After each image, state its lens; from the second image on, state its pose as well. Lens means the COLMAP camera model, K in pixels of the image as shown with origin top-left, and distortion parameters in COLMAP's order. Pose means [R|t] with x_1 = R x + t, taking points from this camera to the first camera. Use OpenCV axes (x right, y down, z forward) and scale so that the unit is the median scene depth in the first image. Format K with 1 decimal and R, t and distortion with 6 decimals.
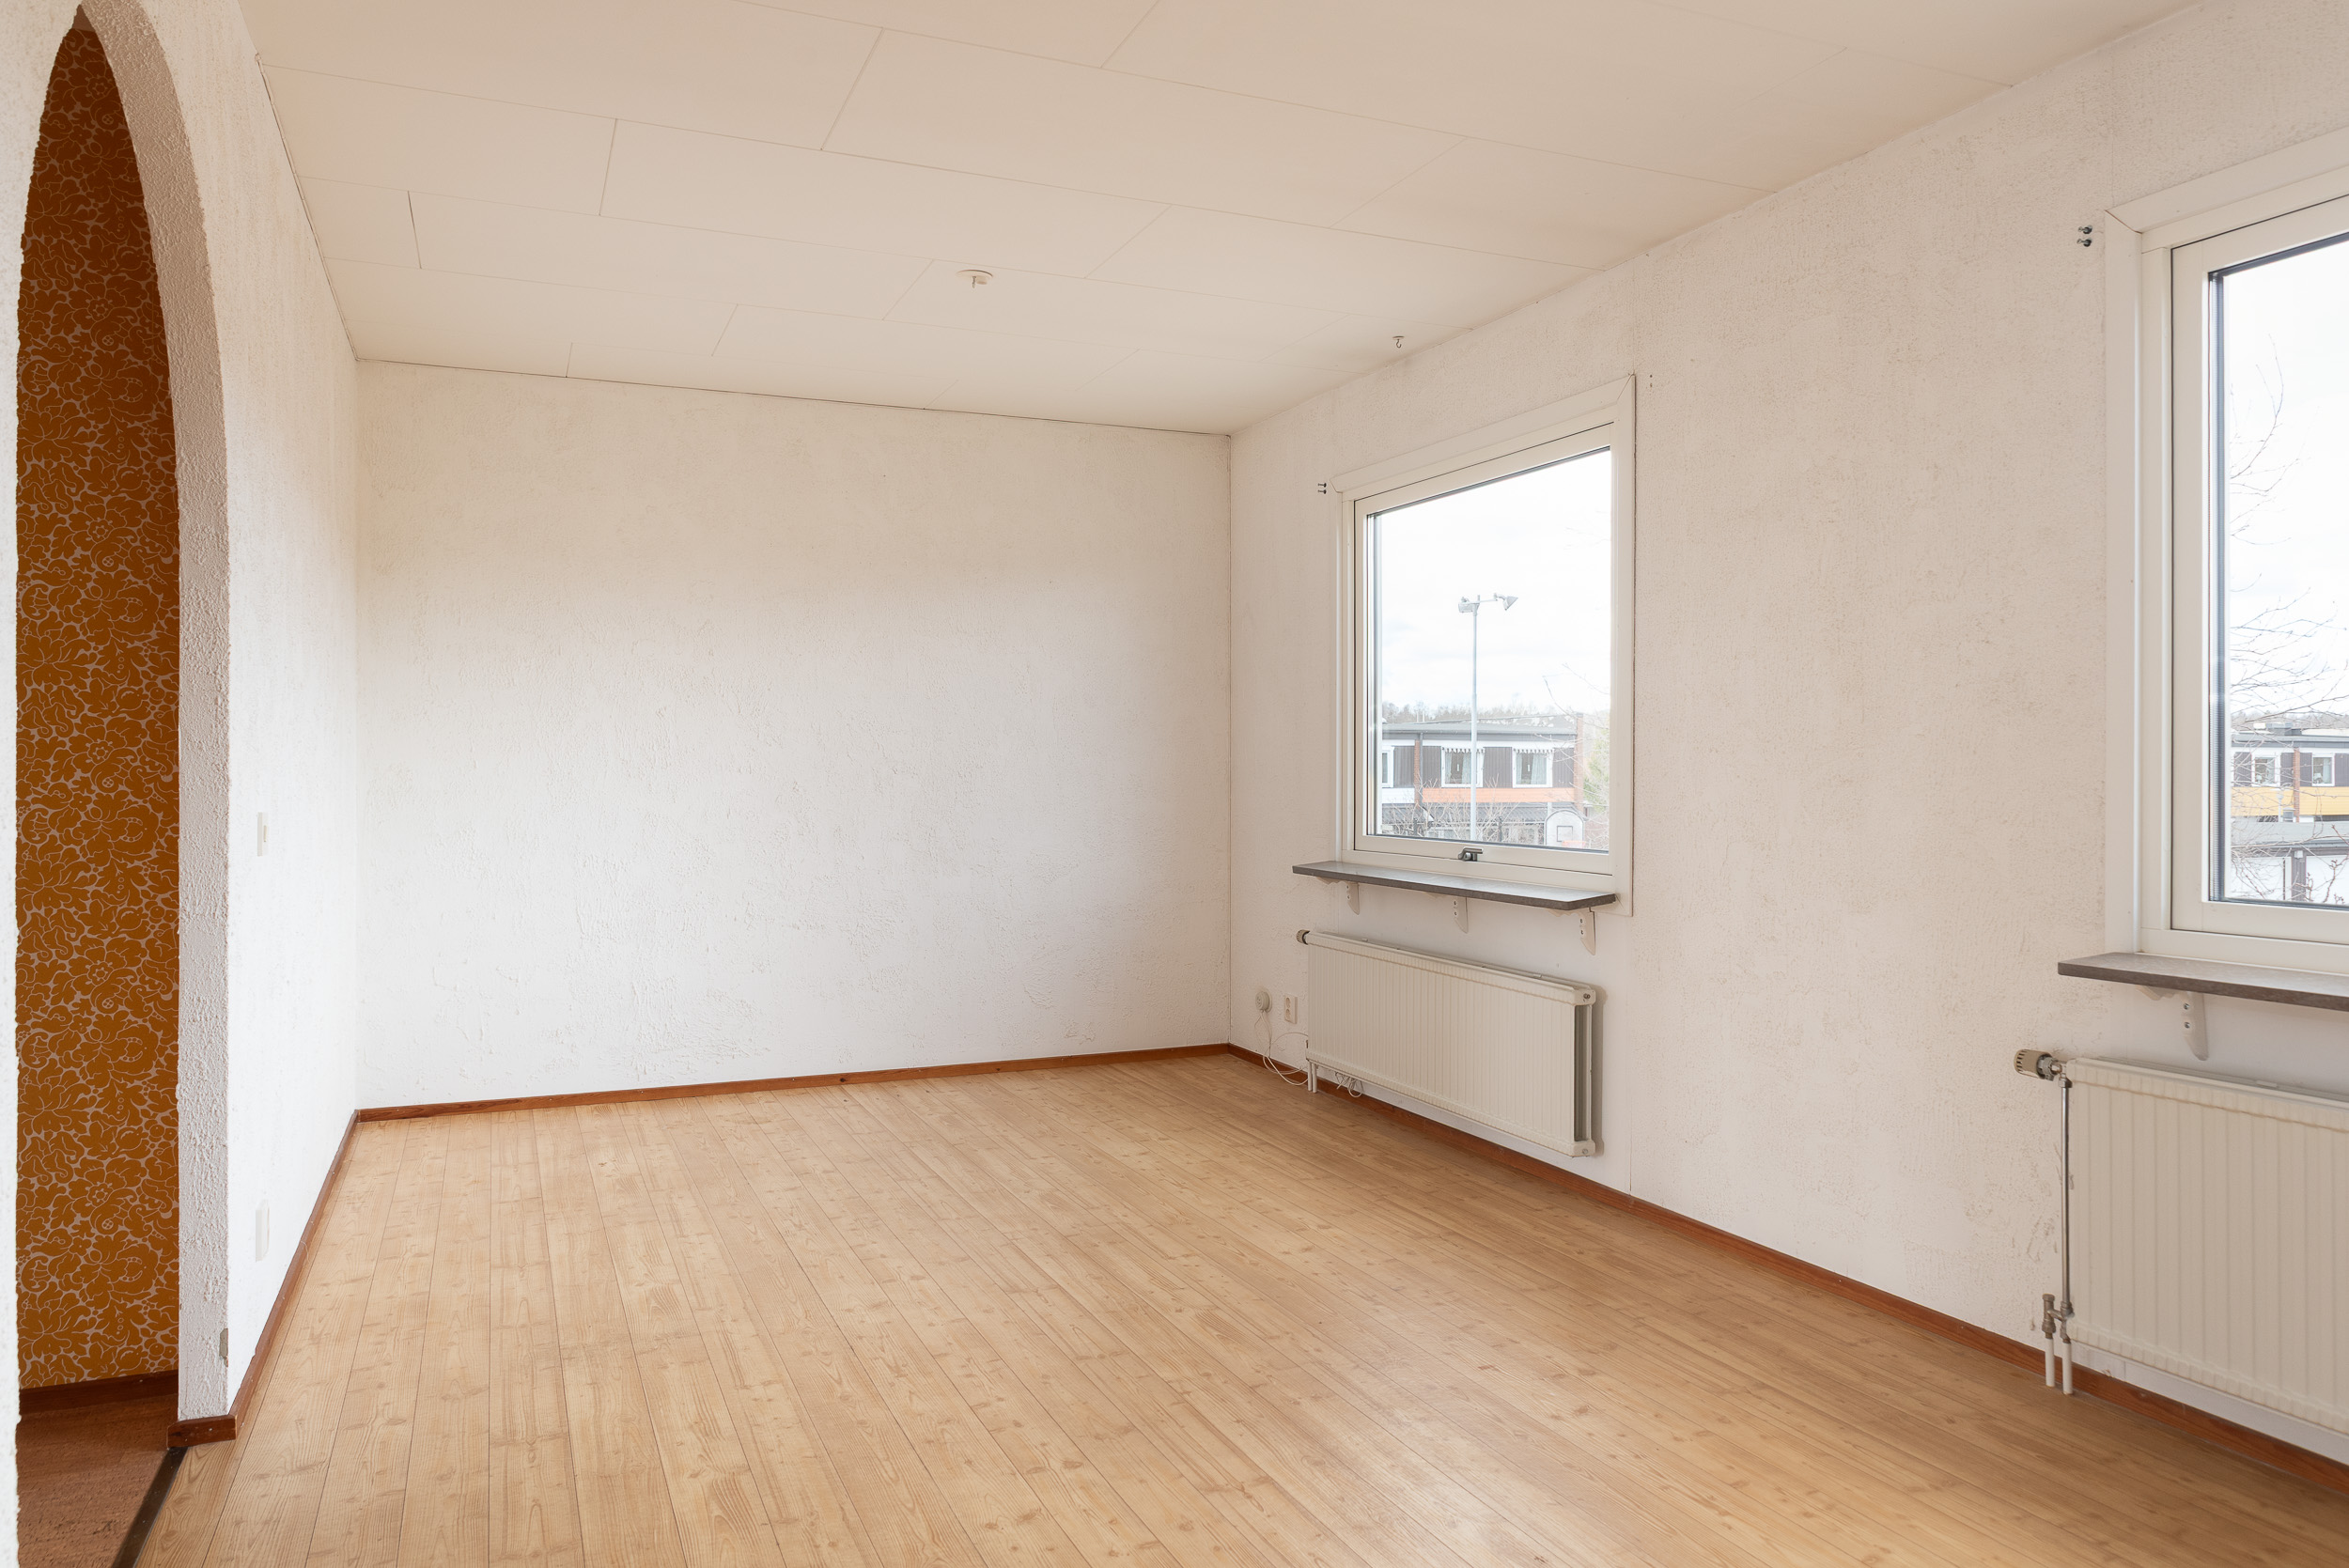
lens RADIAL K [[1594.3, 0, 1174.5], [0, 1594.3, 784.0], [0, 0, 1]] dist [-0.005754, -0.003775]
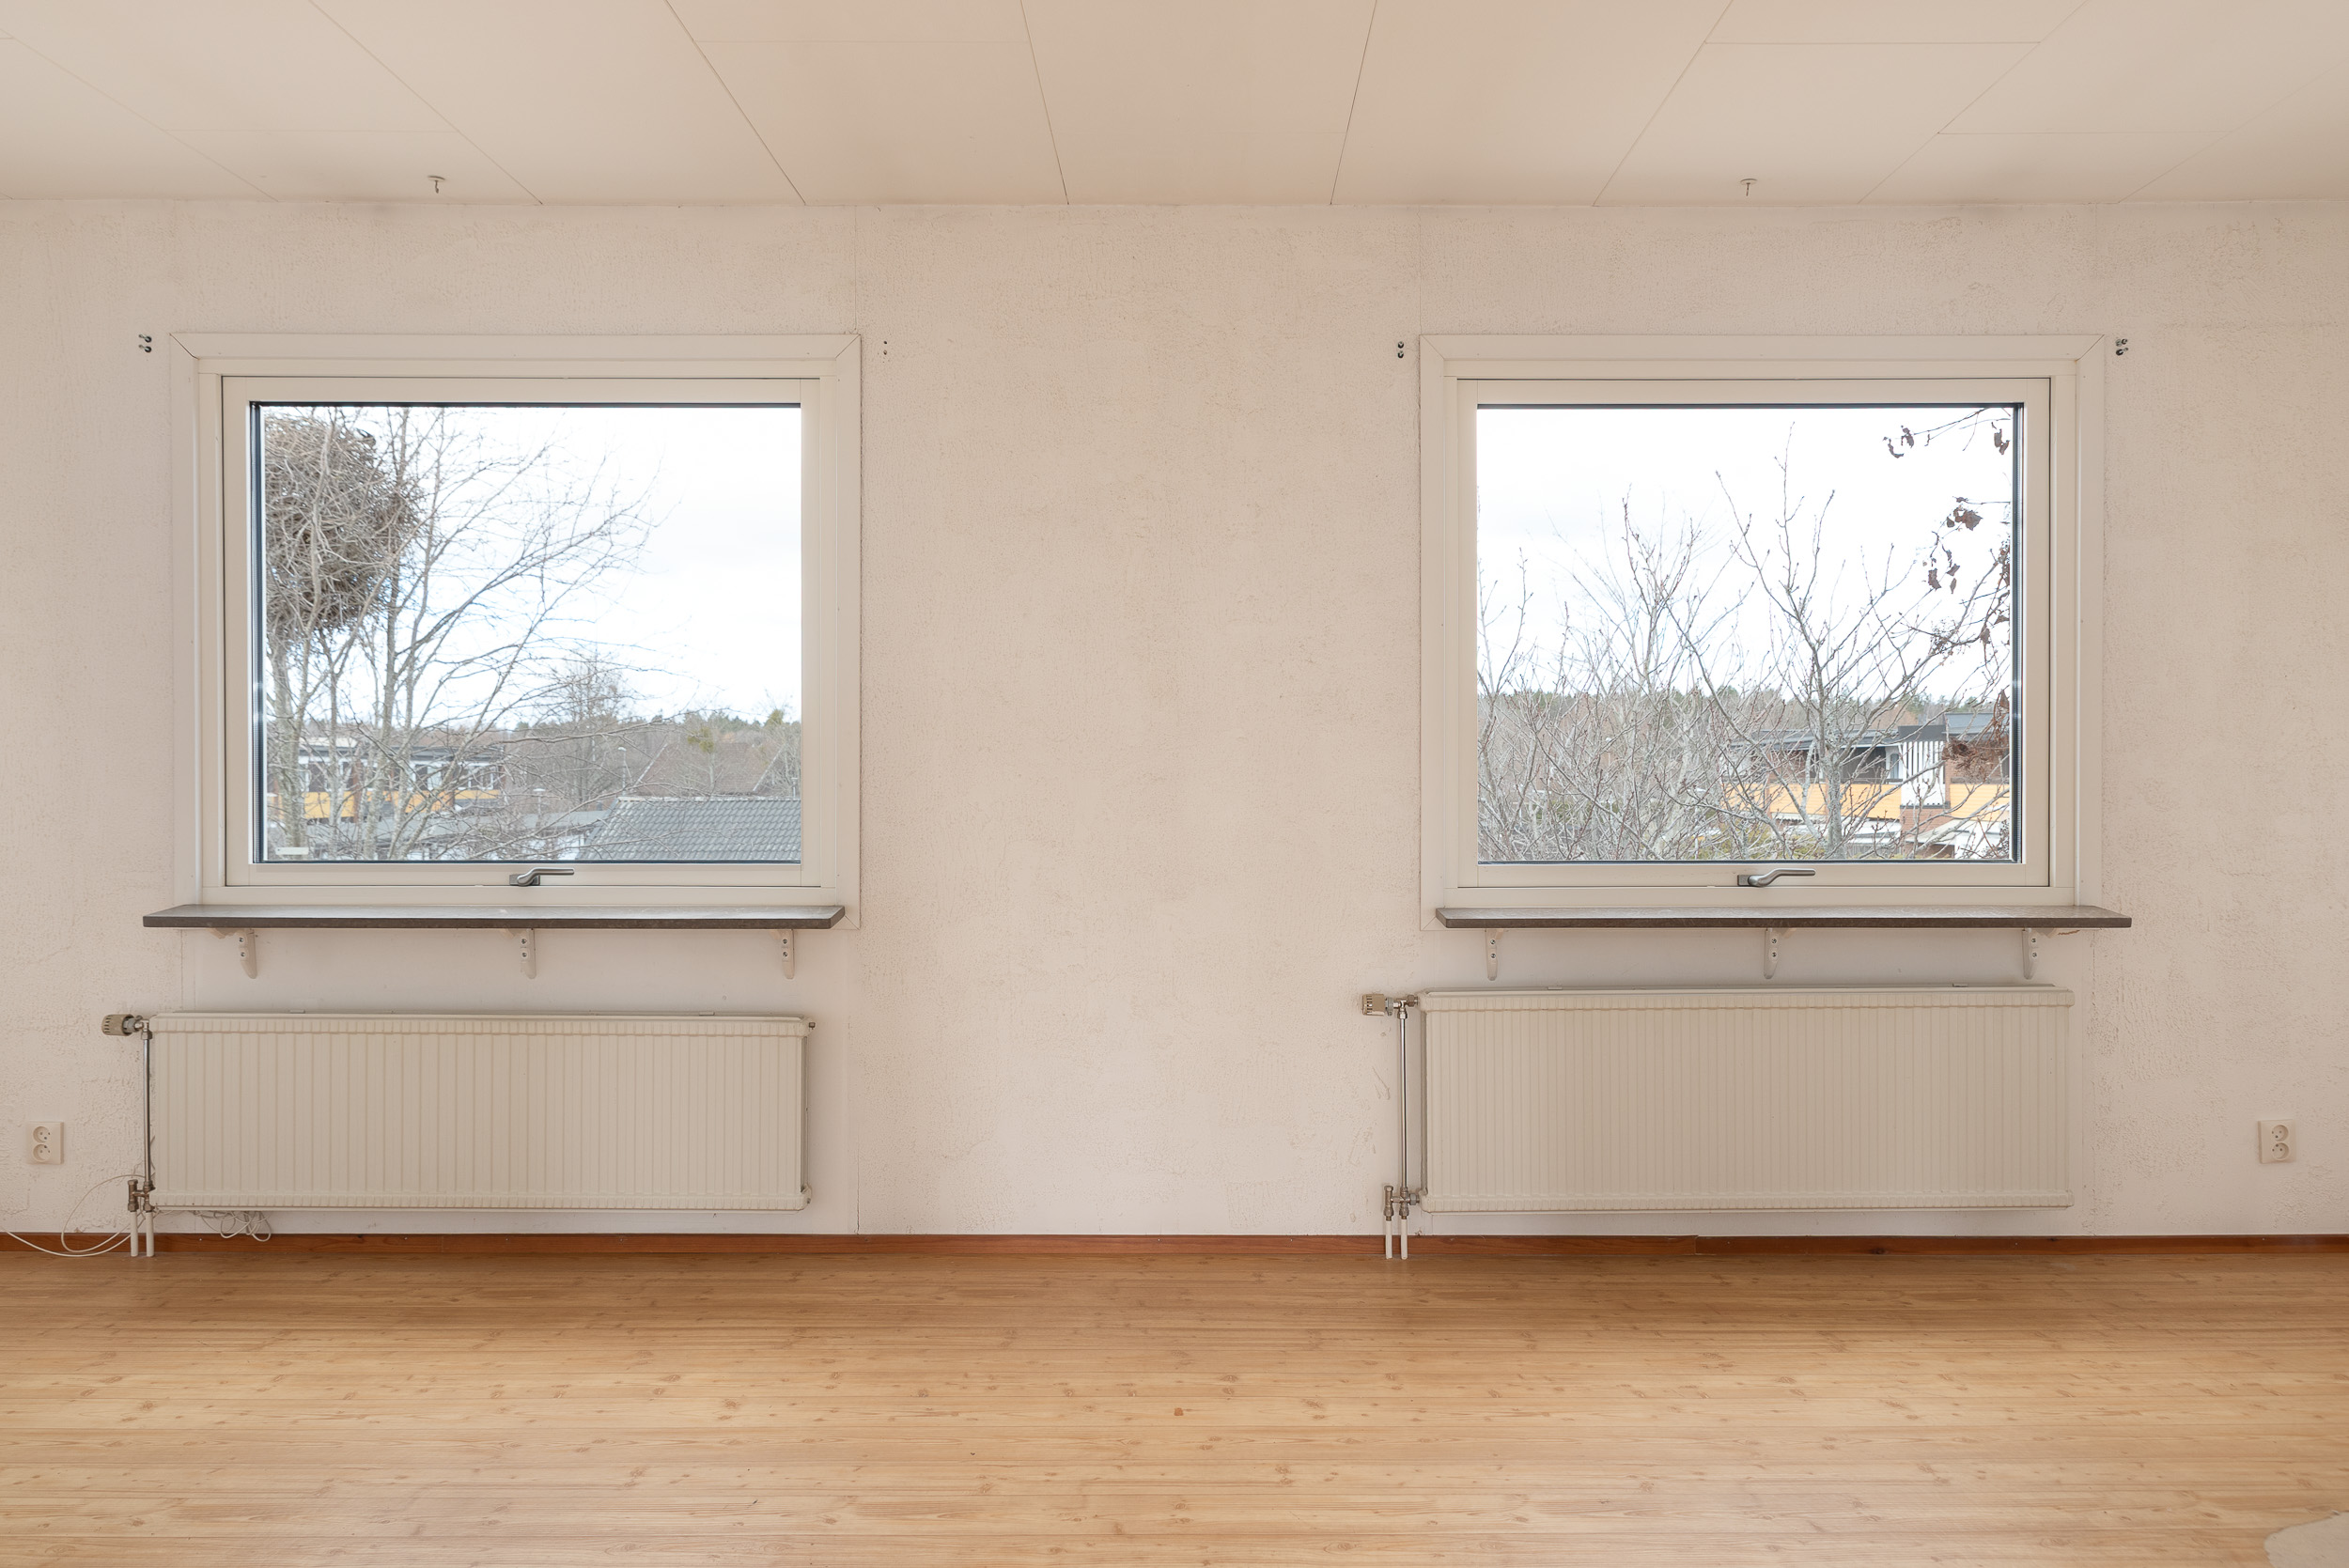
lens RADIAL K [[1655.6, 0, 1174.5], [0, 1655.6, 784.0], [0, 0, 1]] dist [-0.010356, -0.001930]
pose [[0.387444, -0.014362, 0.921781, -0.604466], [0.007329, 0.999895, 0.012498, -0.012235], [-0.921864, 0.001914, 0.387509, 0.546425]]
